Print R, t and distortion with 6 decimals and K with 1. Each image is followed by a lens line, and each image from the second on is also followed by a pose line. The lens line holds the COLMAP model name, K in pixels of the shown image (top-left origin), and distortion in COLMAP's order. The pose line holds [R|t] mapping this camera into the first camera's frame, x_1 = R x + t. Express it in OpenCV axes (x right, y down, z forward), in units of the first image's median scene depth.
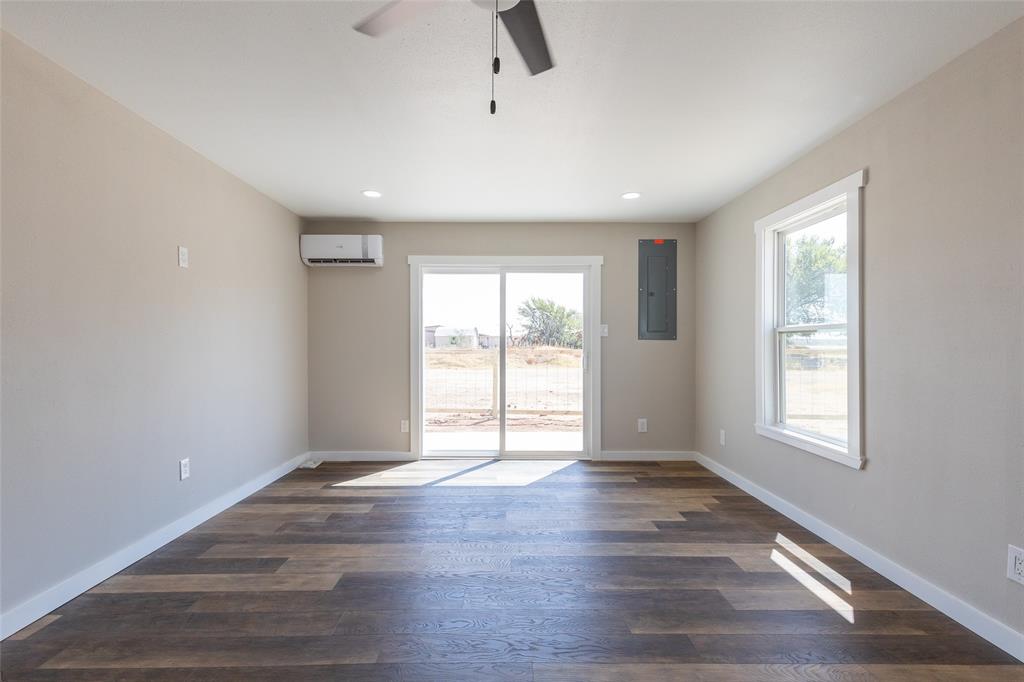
lens RADIAL K [[487.0, 0, 517.1], [0, 487.0, 344.9], [0, 0, 1]] dist [0.012860, -0.002048]
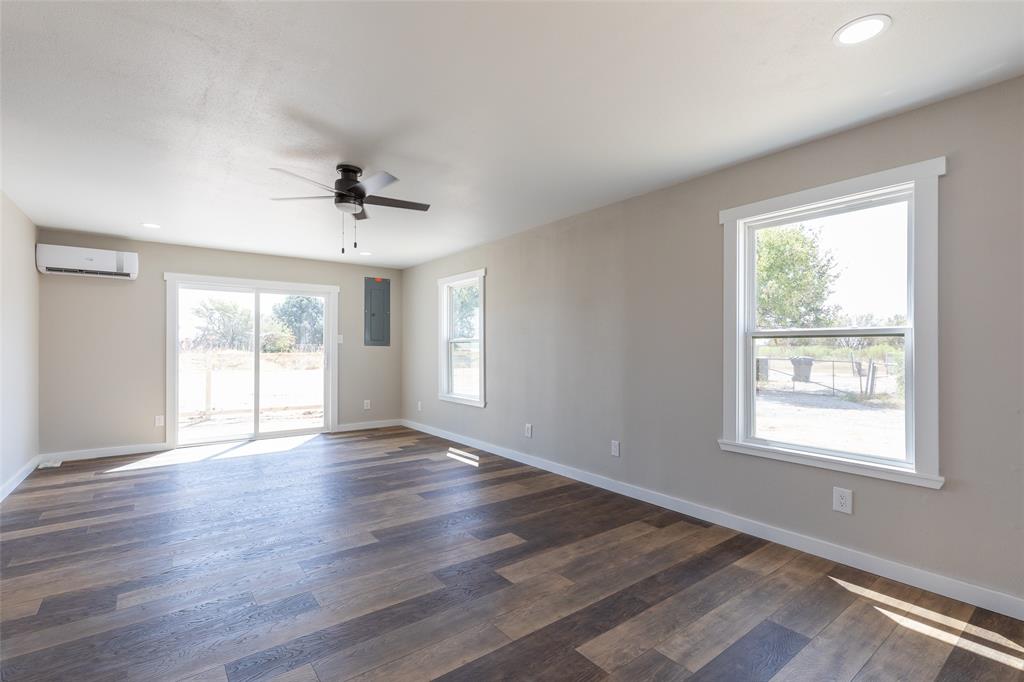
lens RADIAL K [[469.7, 0, 517.9], [0, 469.7, 344.1], [0, 0, 1]] dist [0.012278, -0.001603]
pose [[0.804737, 0.004729, 0.593613, -0.239795], [0.000712, 0.999960, -0.008931, -0.003096], [-0.593632, 0.007610, 0.804701, -0.444893]]
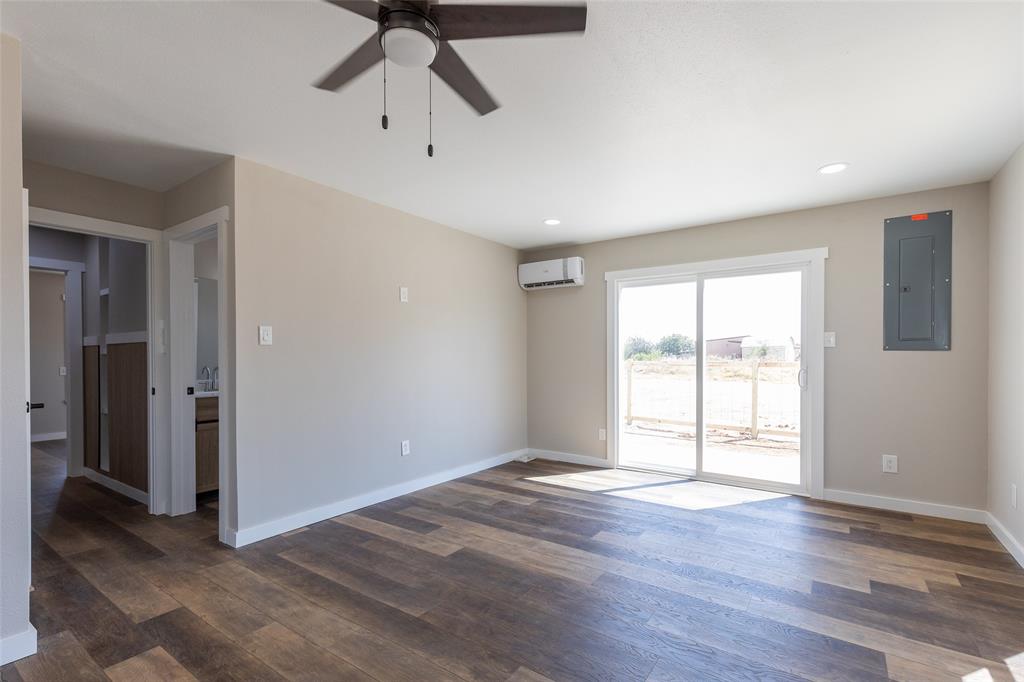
lens RADIAL K [[469.7, 0, 514.5], [0, 469.7, 357.8], [0, 0, 1]] dist [0.012278, -0.001603]
pose [[0.815240, 0.000016, -0.579123, 0.229426], [0.001699, 0.999996, 0.002420, -0.002207], [0.579121, -0.002957, 0.815236, 0.067698]]
